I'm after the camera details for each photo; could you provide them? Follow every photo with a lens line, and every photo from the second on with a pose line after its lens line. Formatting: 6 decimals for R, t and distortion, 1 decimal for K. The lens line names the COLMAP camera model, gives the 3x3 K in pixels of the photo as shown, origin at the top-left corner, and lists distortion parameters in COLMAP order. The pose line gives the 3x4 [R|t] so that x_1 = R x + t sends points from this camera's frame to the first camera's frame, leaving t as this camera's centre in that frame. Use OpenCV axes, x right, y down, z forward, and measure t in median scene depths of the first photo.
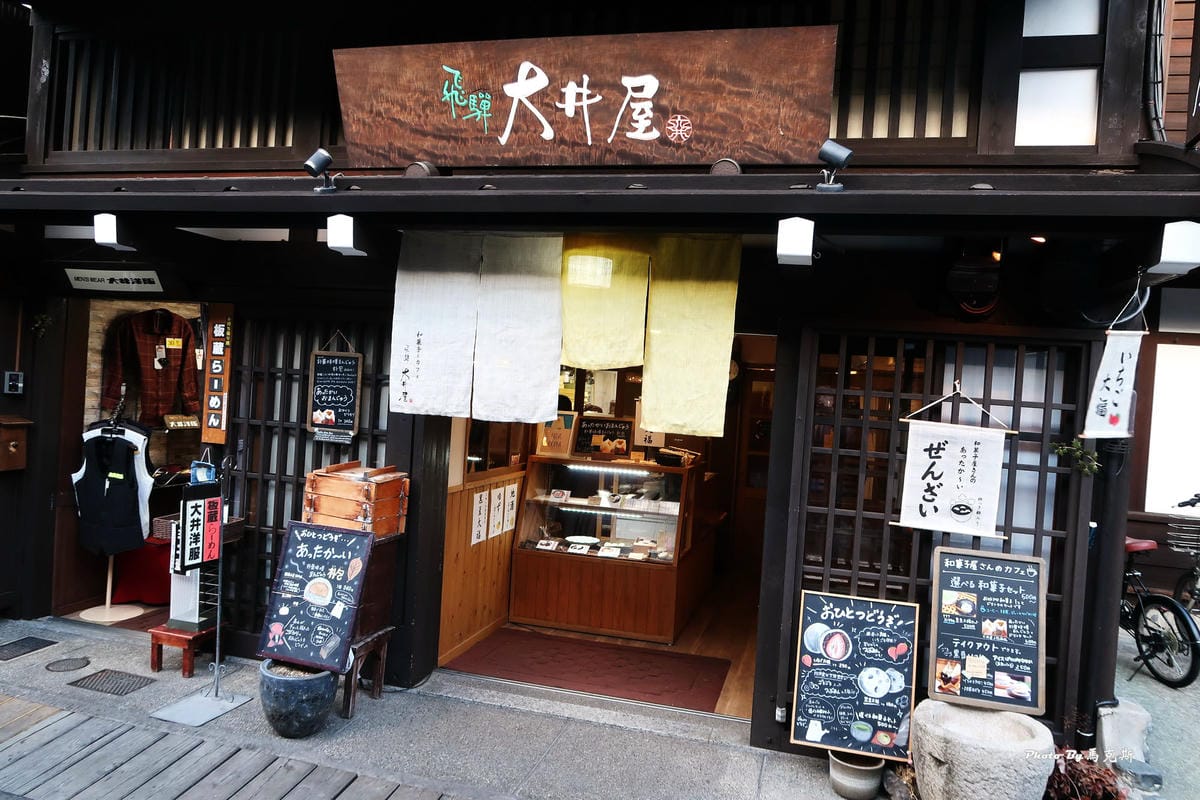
lens RADIAL K [[826.6, 0, 600.0], [0, 826.6, 400.0], [0, 0, 1]] dist [-0.031717, -0.000331]
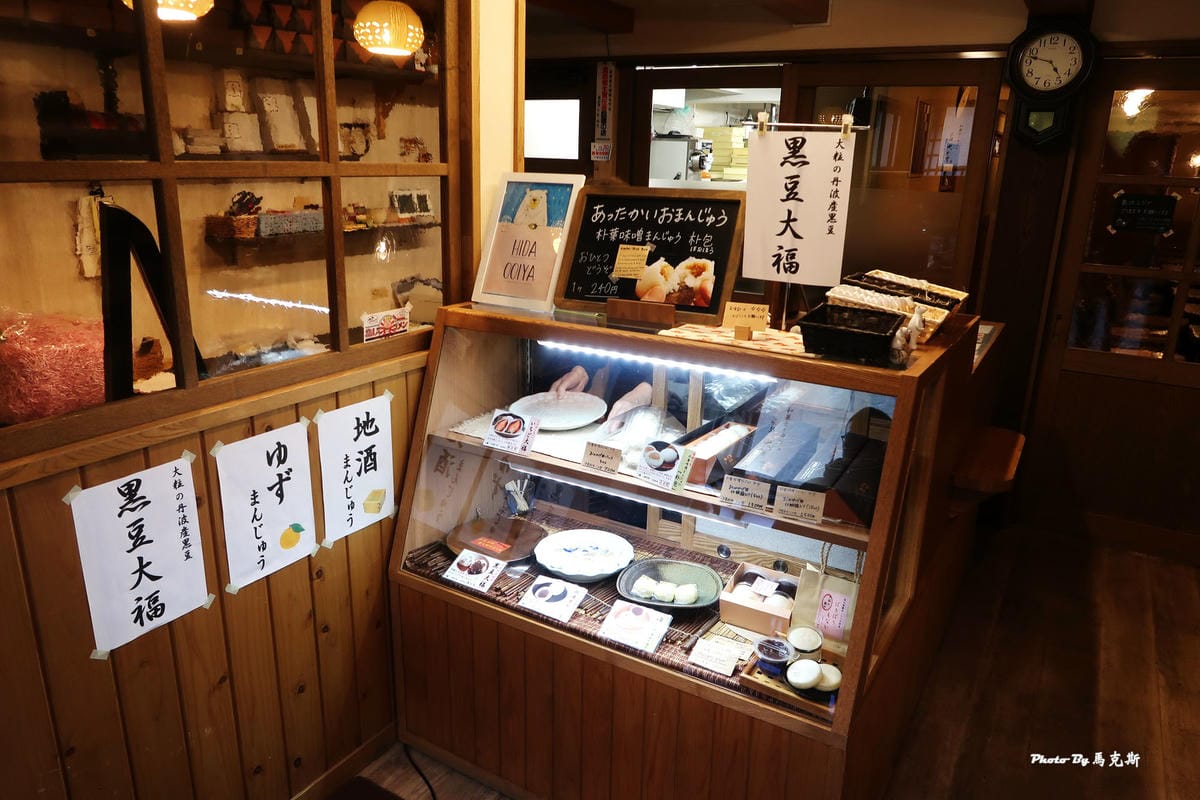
lens RADIAL K [[826.6, 0, 600.0], [0, 826.6, 400.0], [0, 0, 1]] dist [-0.031717, -0.000331]
pose [[0.959607, 0.041782, -0.278224, 0.080274], [0.032867, 0.965491, 0.258353, 0.017338], [0.279417, -0.257062, 0.925119, 0.702725]]
